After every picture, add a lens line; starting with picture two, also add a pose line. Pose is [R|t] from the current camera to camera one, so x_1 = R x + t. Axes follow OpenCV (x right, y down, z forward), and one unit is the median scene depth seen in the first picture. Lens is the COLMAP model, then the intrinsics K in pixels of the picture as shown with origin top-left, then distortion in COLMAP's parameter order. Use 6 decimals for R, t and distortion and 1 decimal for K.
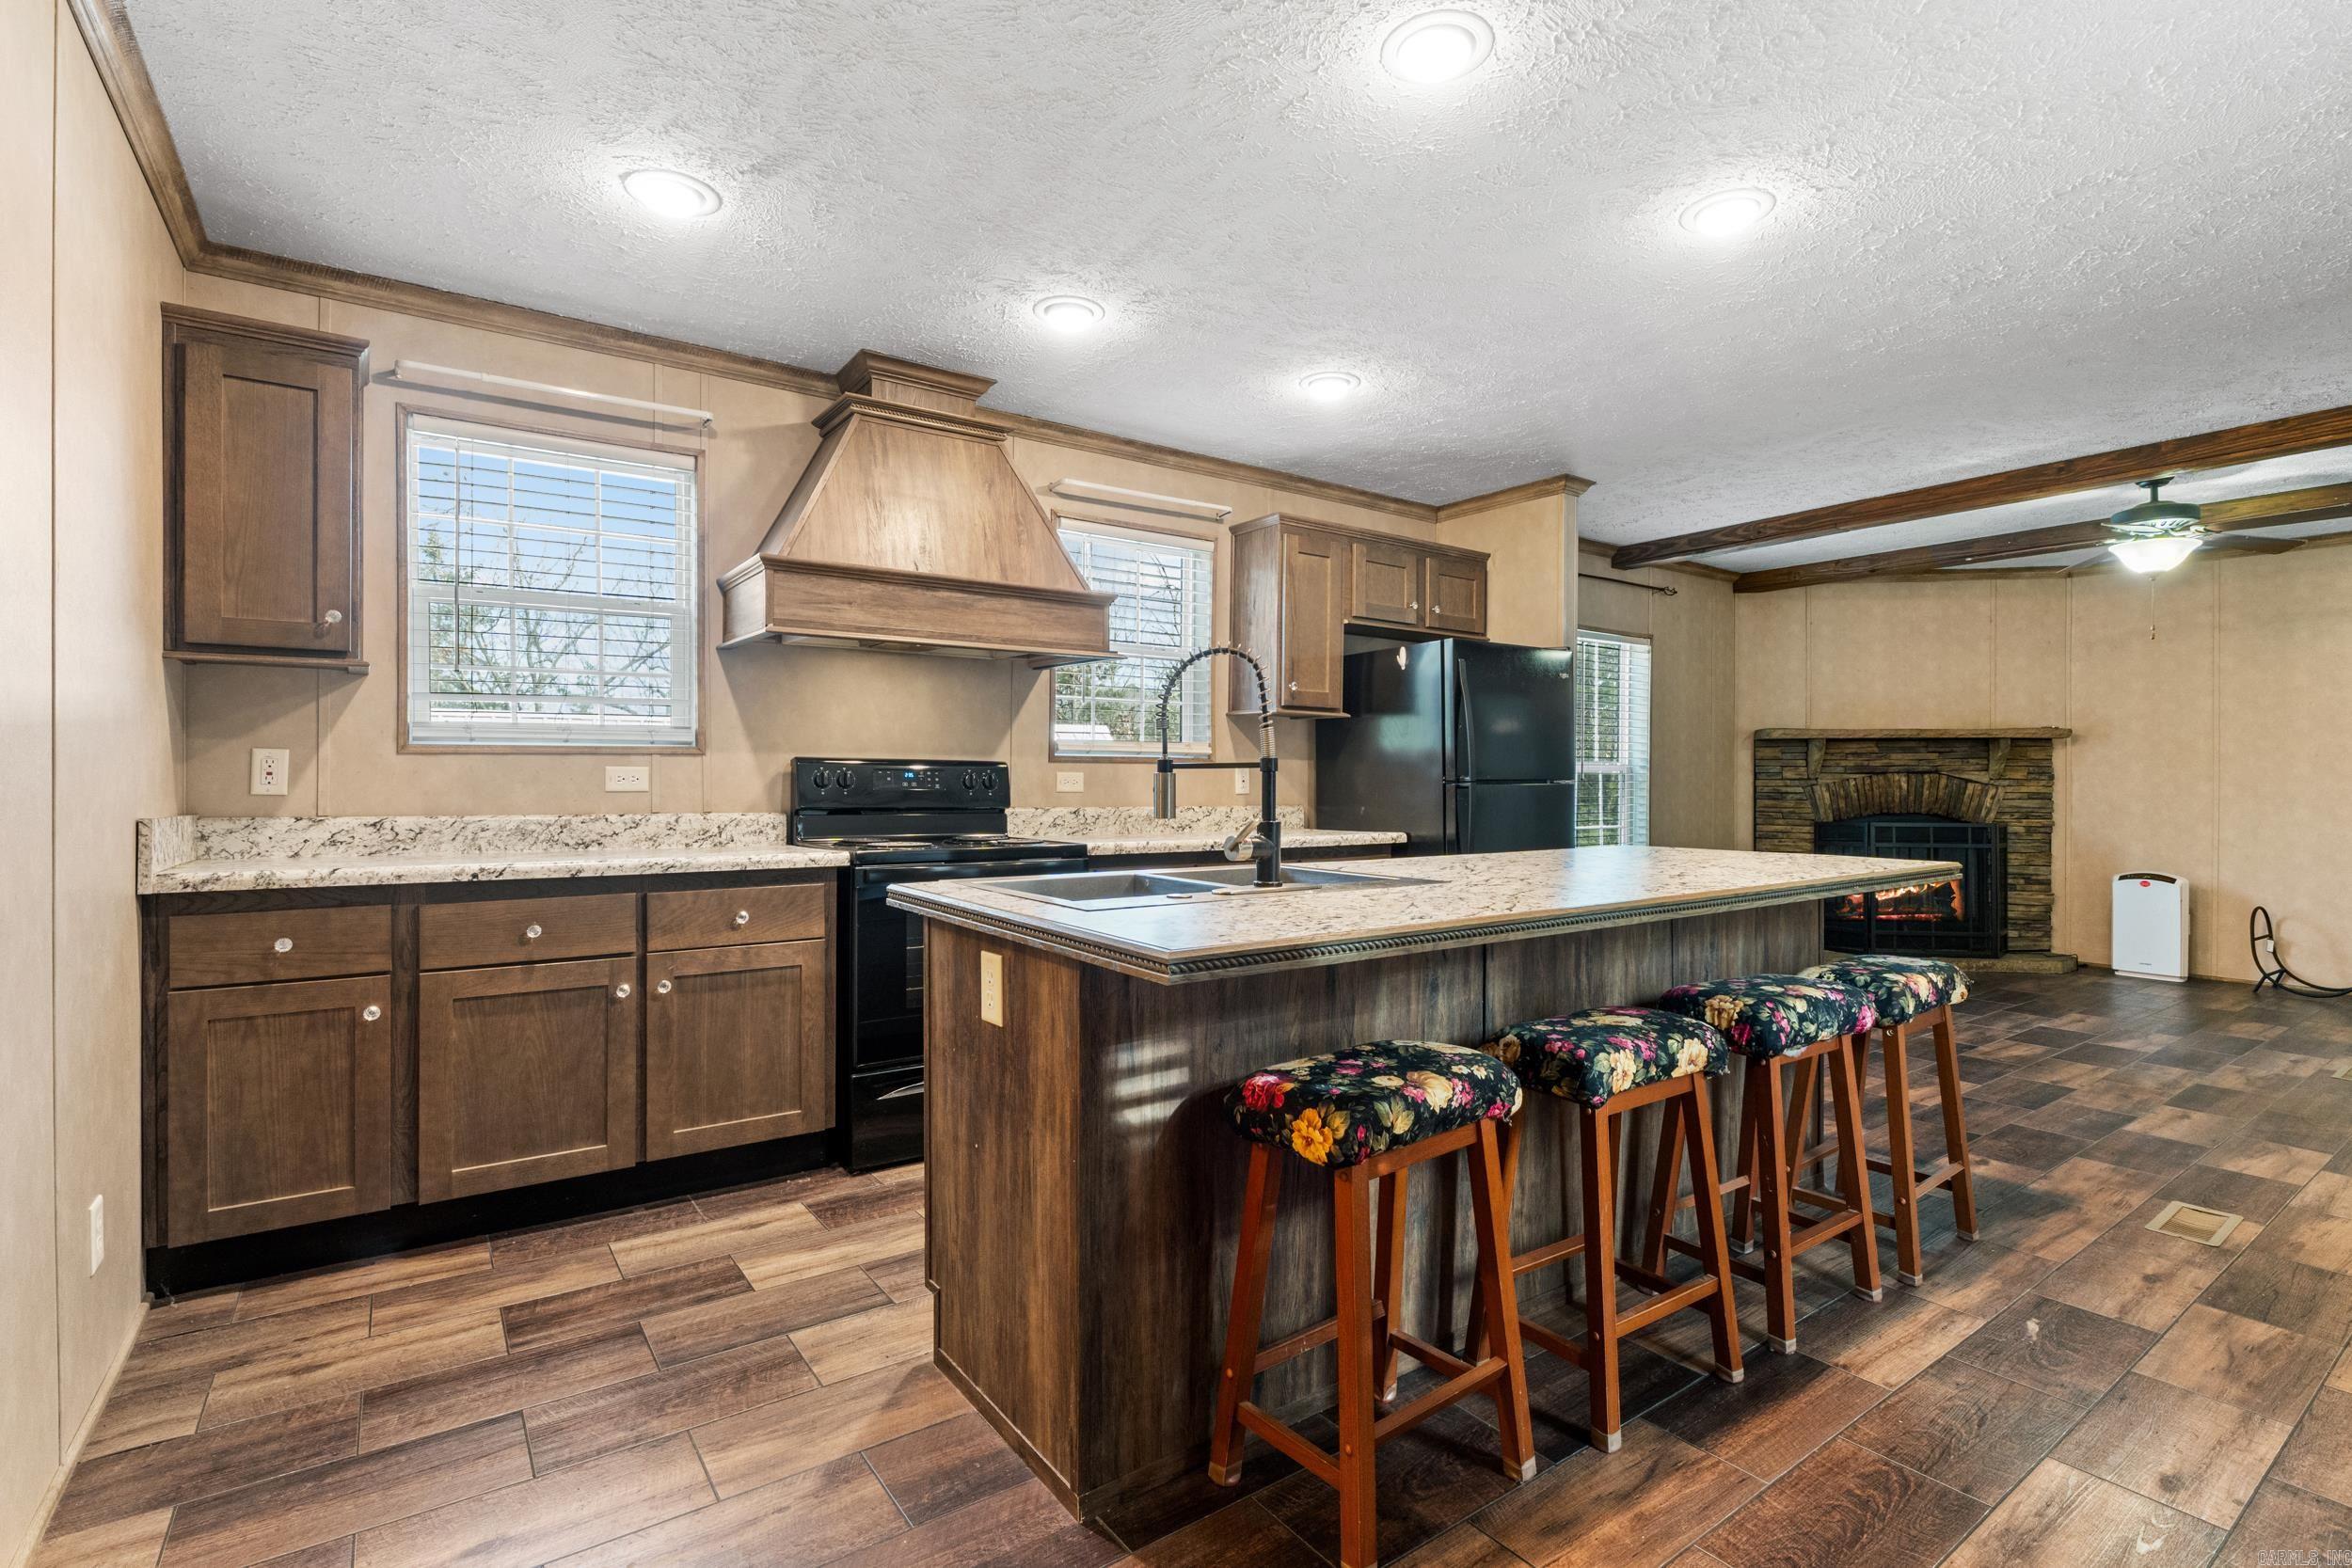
lens RADIAL K [[1094.7, 0, 1189.9], [0, 1094.7, 771.7], [0, 0, 1]] dist [0.002739, 0.000621]
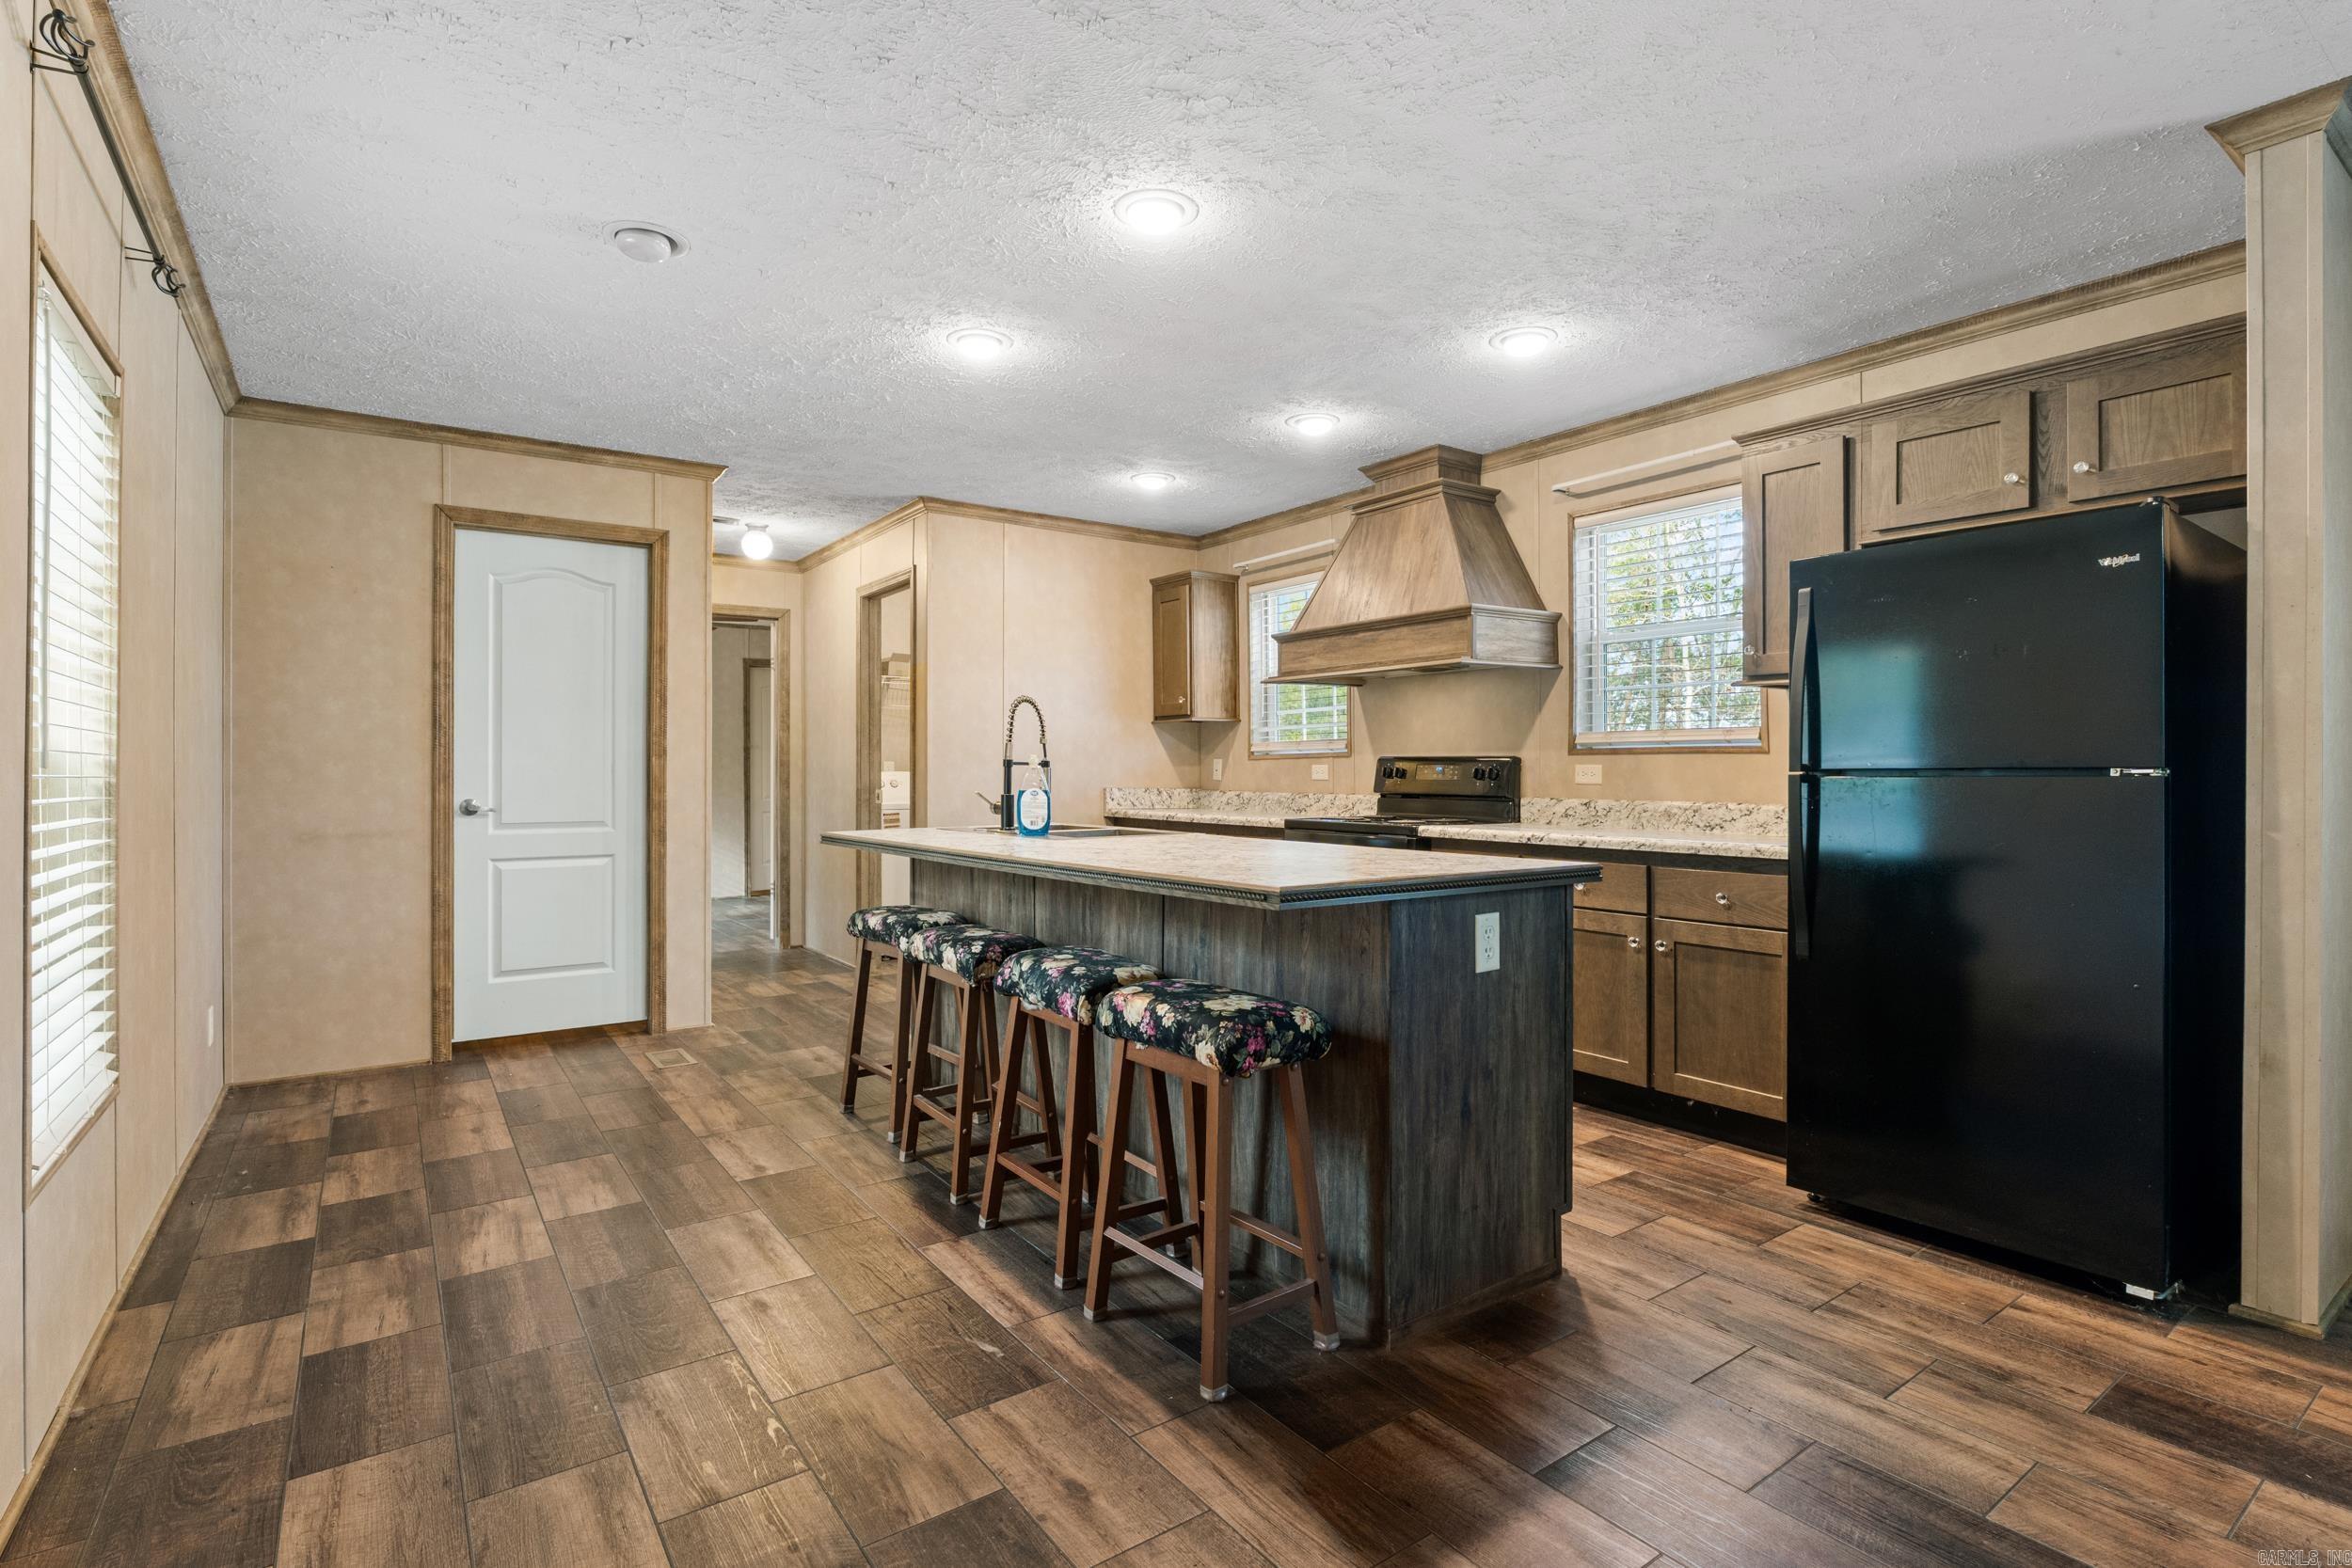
lens RADIAL K [[1094.7, 0, 1193.5], [0, 1094.7, 769.7], [0, 0, 1]] dist [0.002739, 0.000621]
pose [[0.009472, -0.006028, -0.999937, 0.620050], [0.008512, 0.999946, -0.005947, 0.006005], [0.999919, -0.008455, 0.009523, 0.424090]]
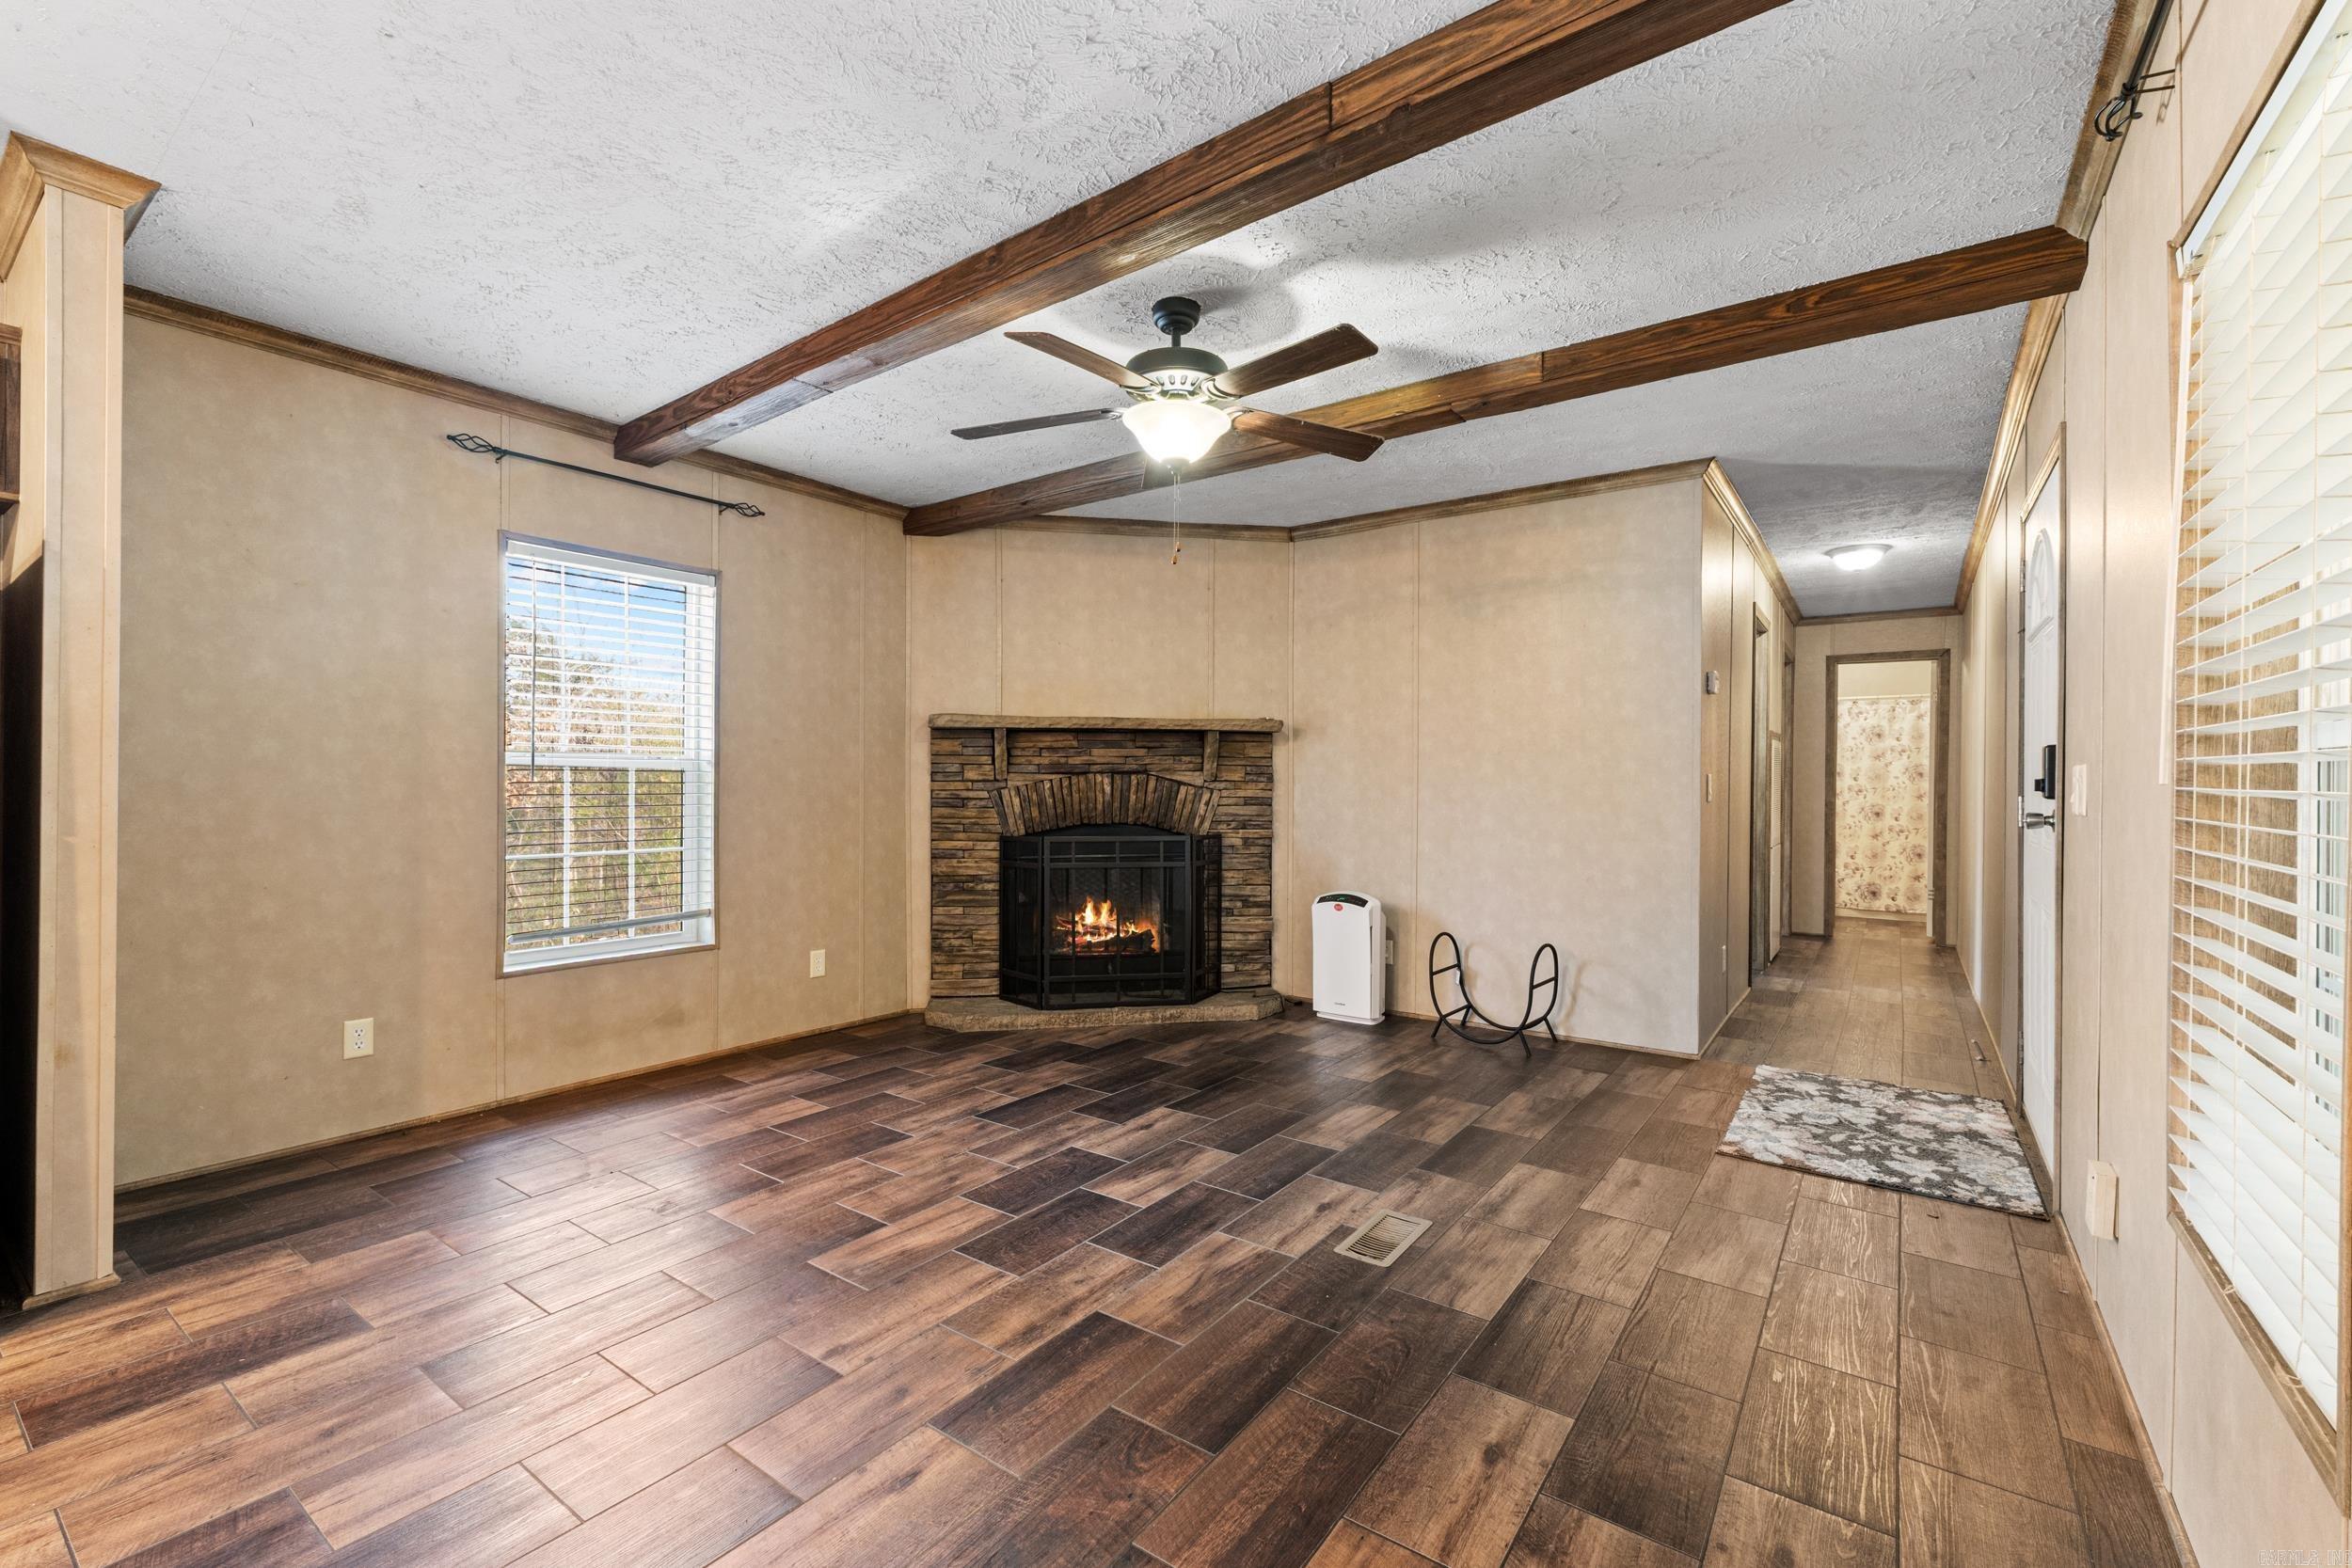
lens RADIAL K [[999.5, 0, 1151.1], [0, 999.5, 790.5], [0, 0, 1]] dist [0.003326, -0.000221]
pose [[0.956427, 0.000188, 0.291972, 0.495636], [-0.003337, 0.999942, 0.010286, 0.006623], [-0.291953, -0.010812, 0.956372, 0.310078]]
